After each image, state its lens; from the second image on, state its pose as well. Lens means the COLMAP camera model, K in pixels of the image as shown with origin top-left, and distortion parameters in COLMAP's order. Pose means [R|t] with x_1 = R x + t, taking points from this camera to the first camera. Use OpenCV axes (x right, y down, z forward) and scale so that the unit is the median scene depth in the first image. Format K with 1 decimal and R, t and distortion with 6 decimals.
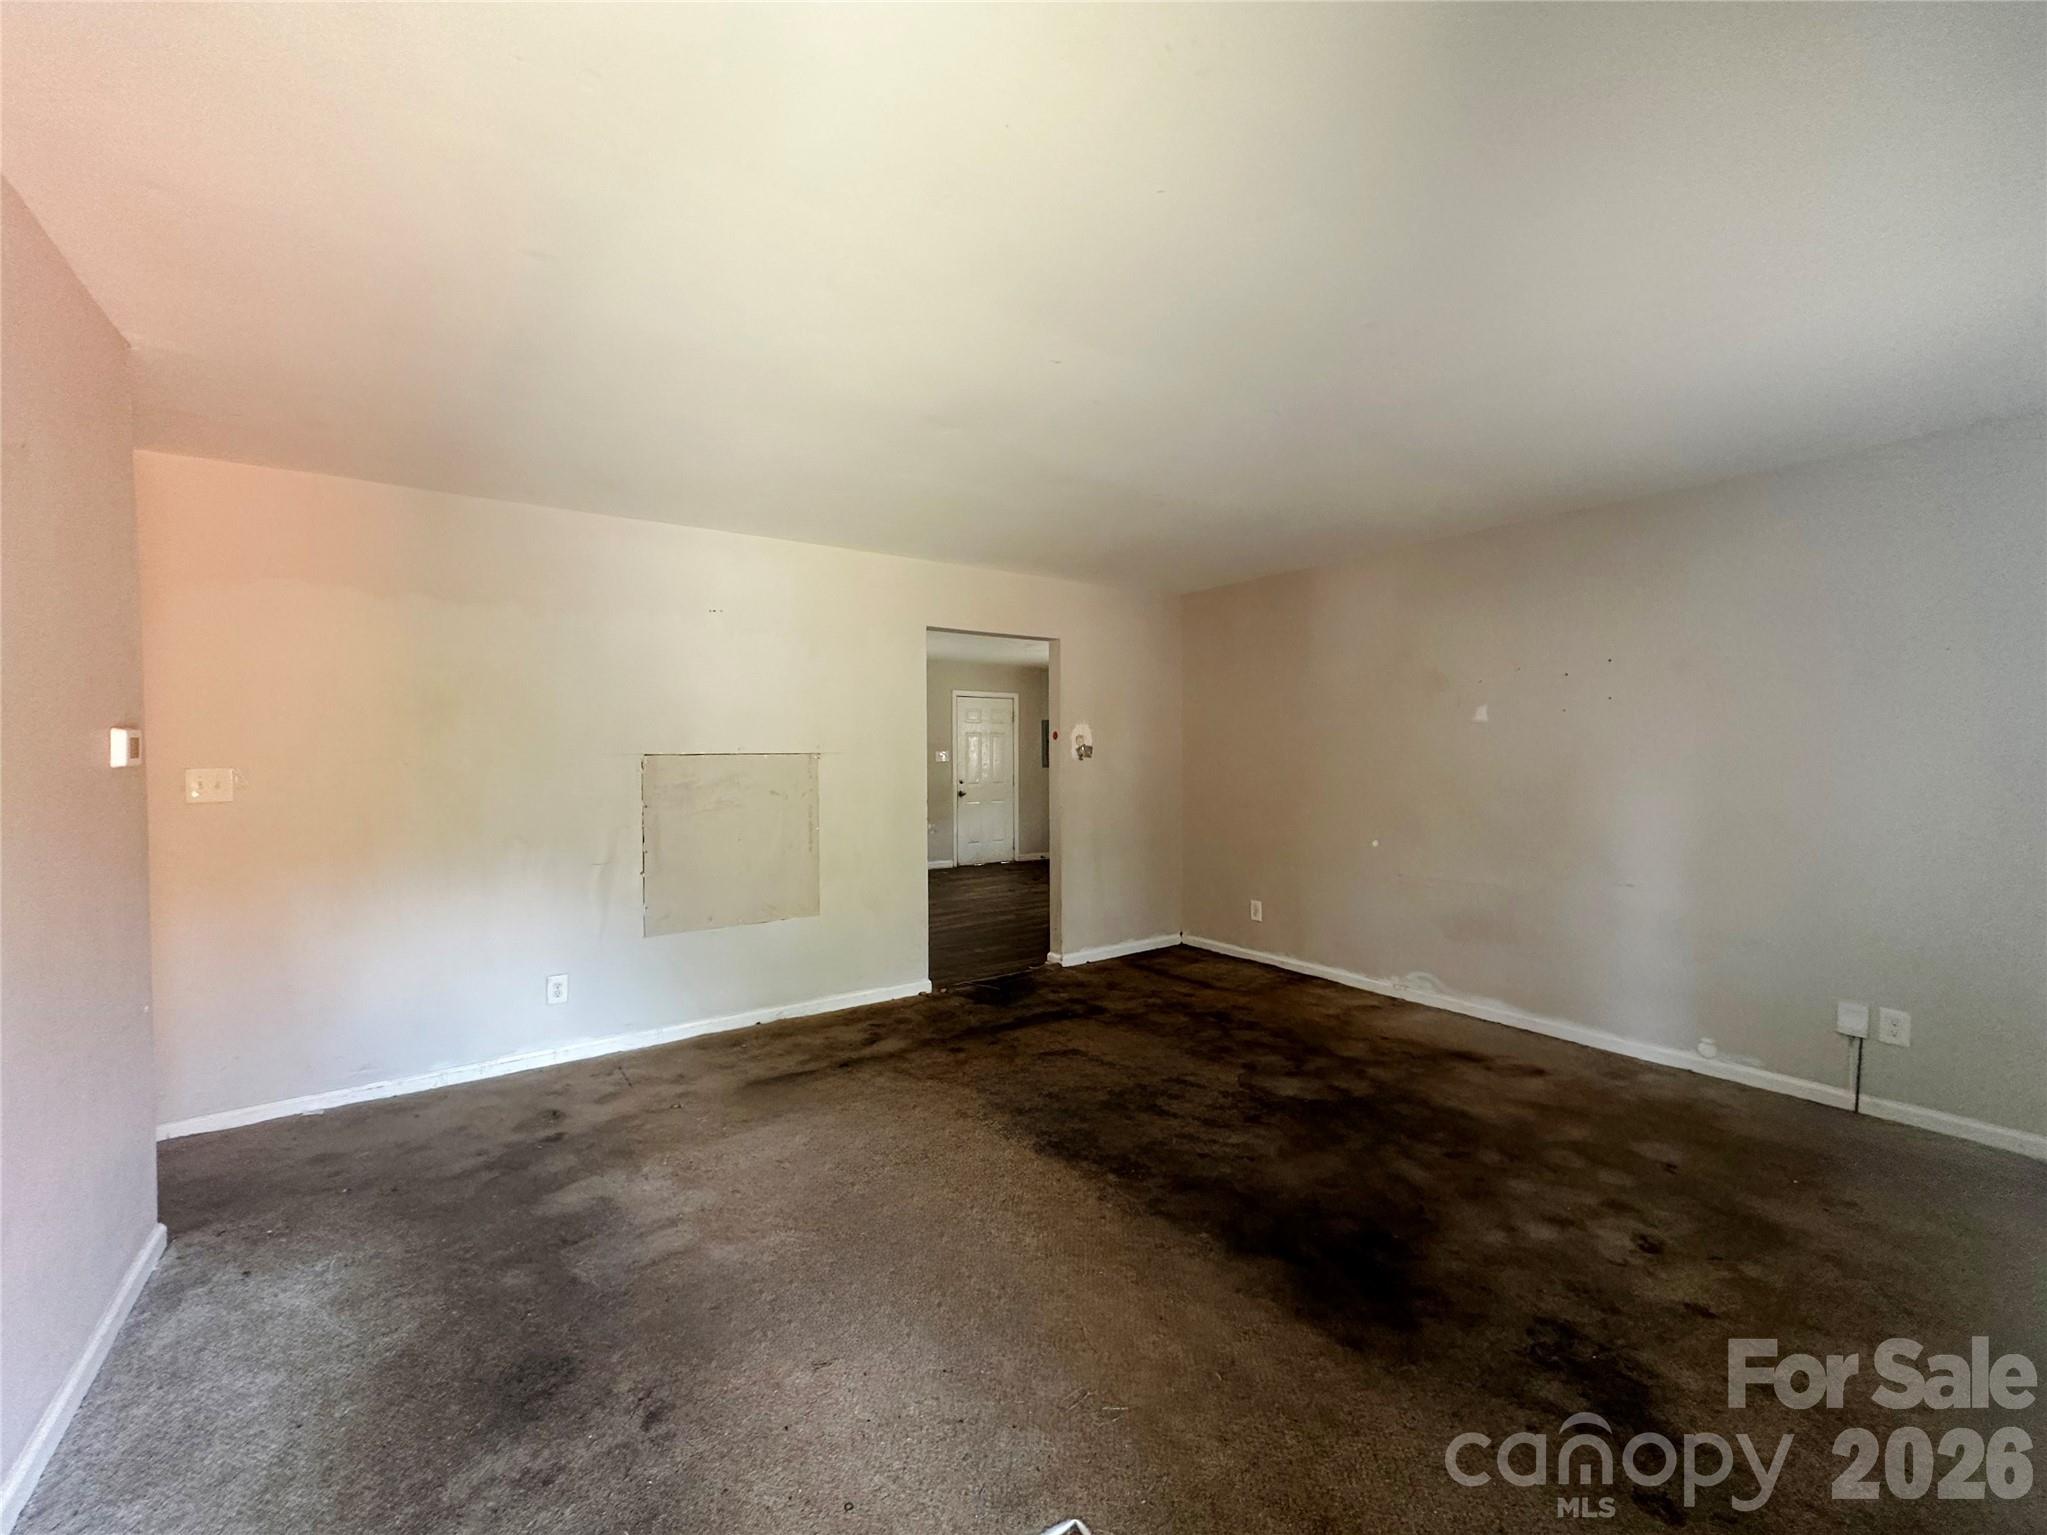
lens RADIAL K [[835.9, 0, 1023.6], [0, 835.9, 765.7], [0, 0, 1]] dist [0.001118, -0.000049]
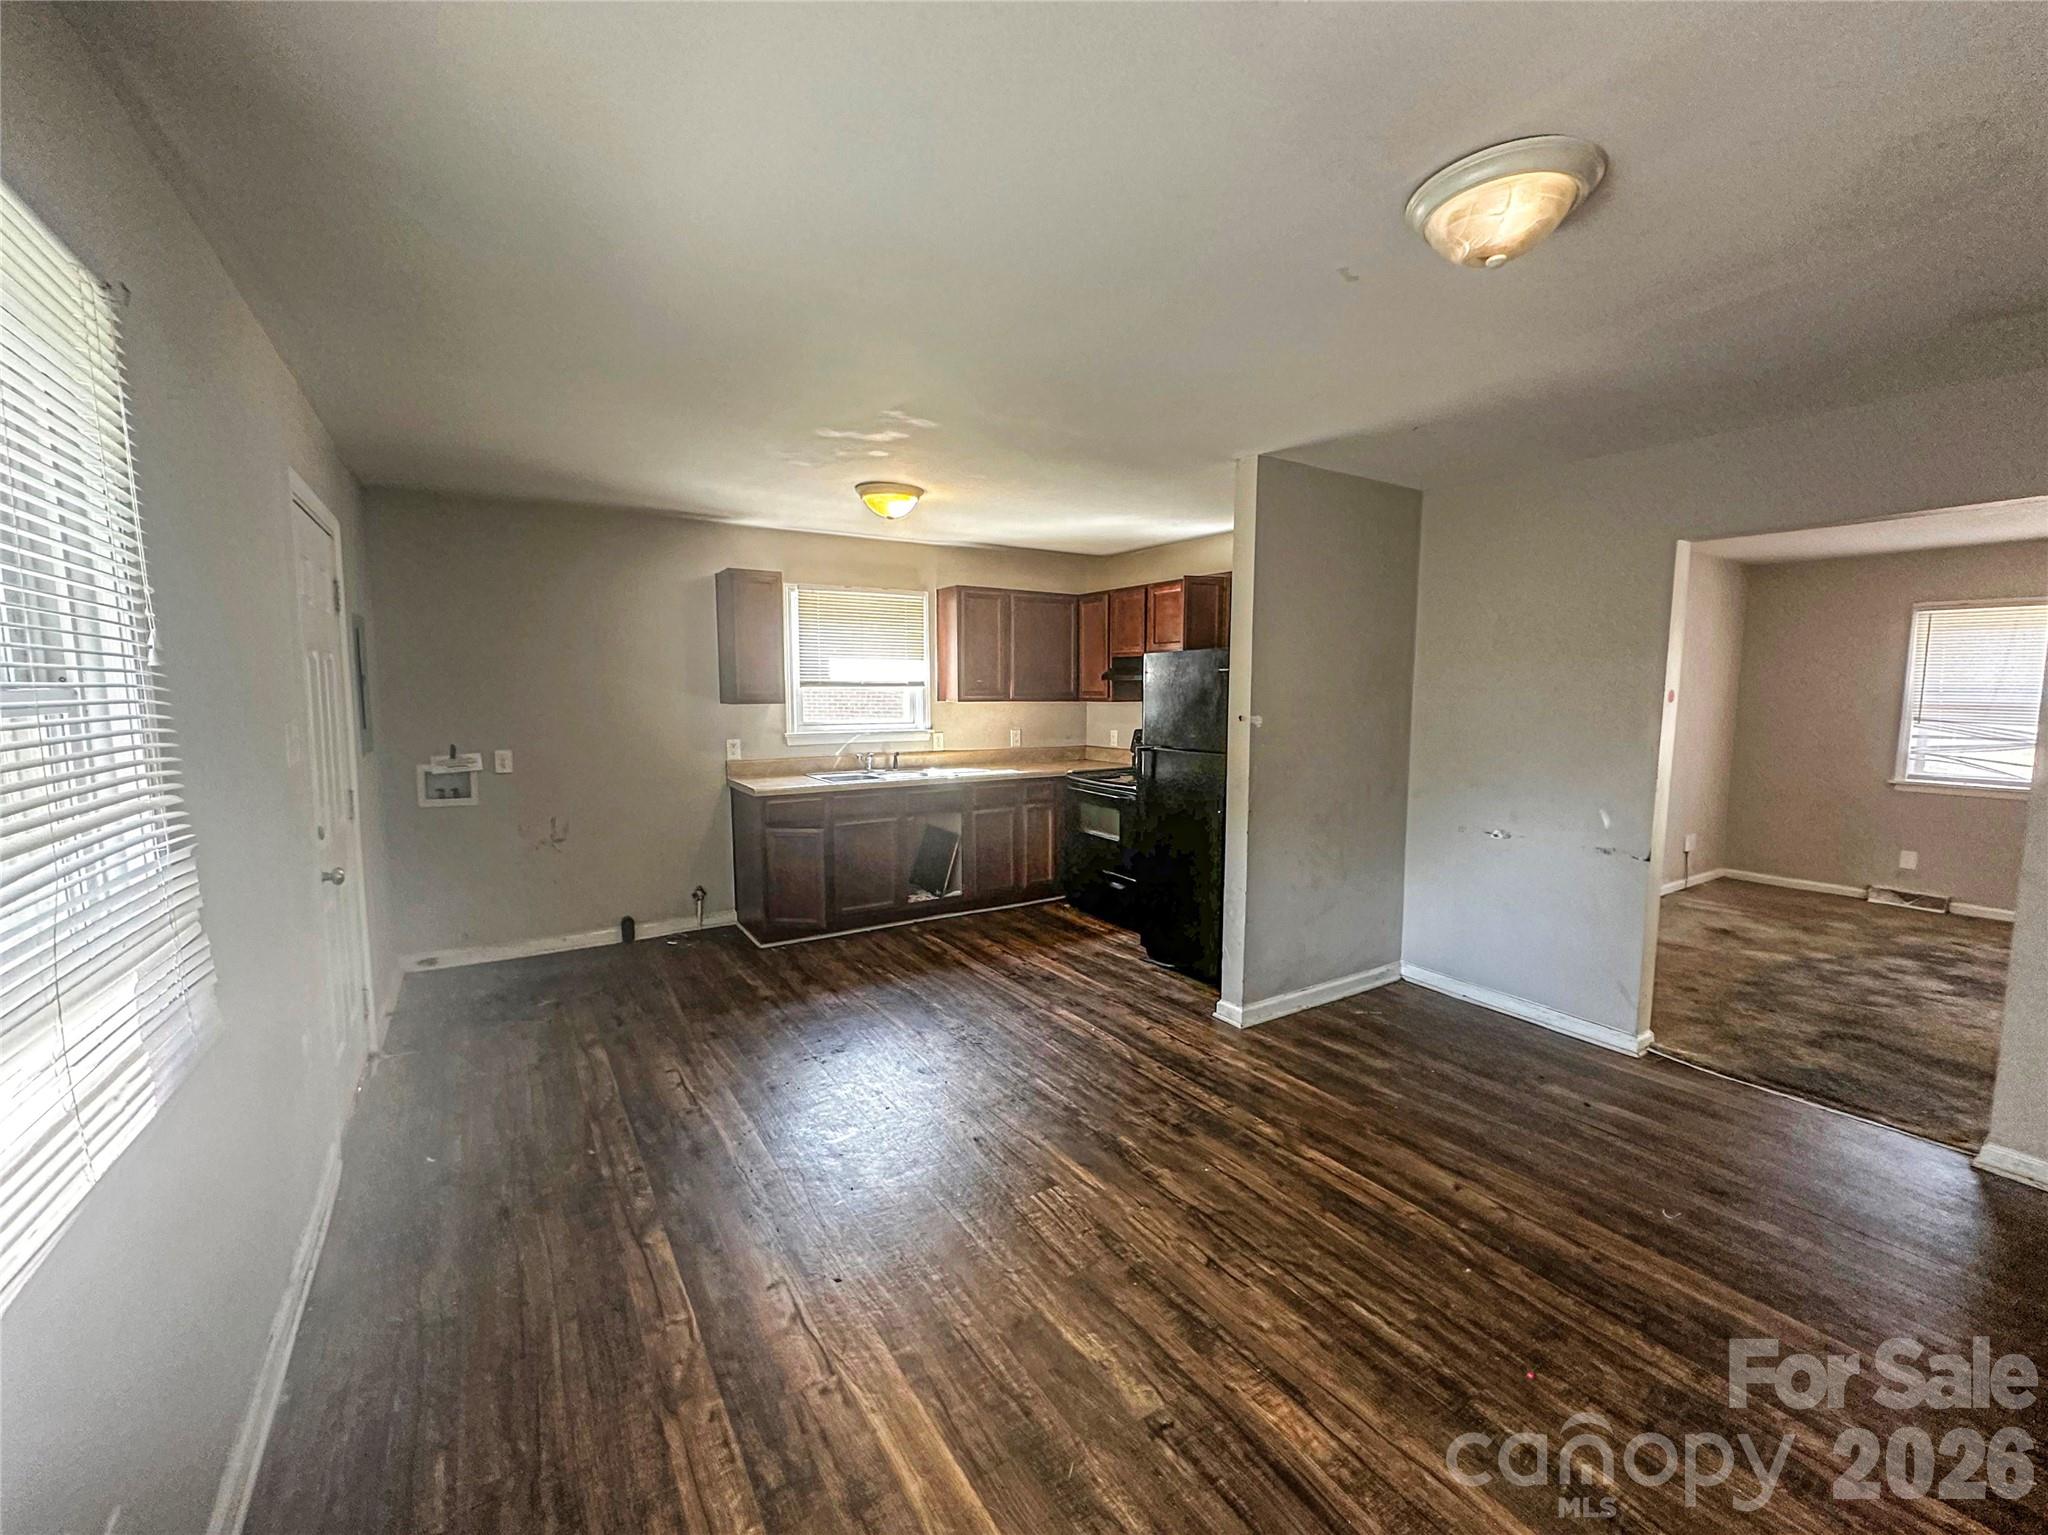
lens RADIAL K [[836.3, 0, 1024.5], [0, 836.3, 771.0], [0, 0, 1]] dist [0.001118, -0.000049]
pose [[0.051084, -0.094702, 0.994194, -0.740045], [0.022779, 0.995345, 0.093641, -0.059479], [-0.998435, 0.017863, 0.053004, 1.743041]]
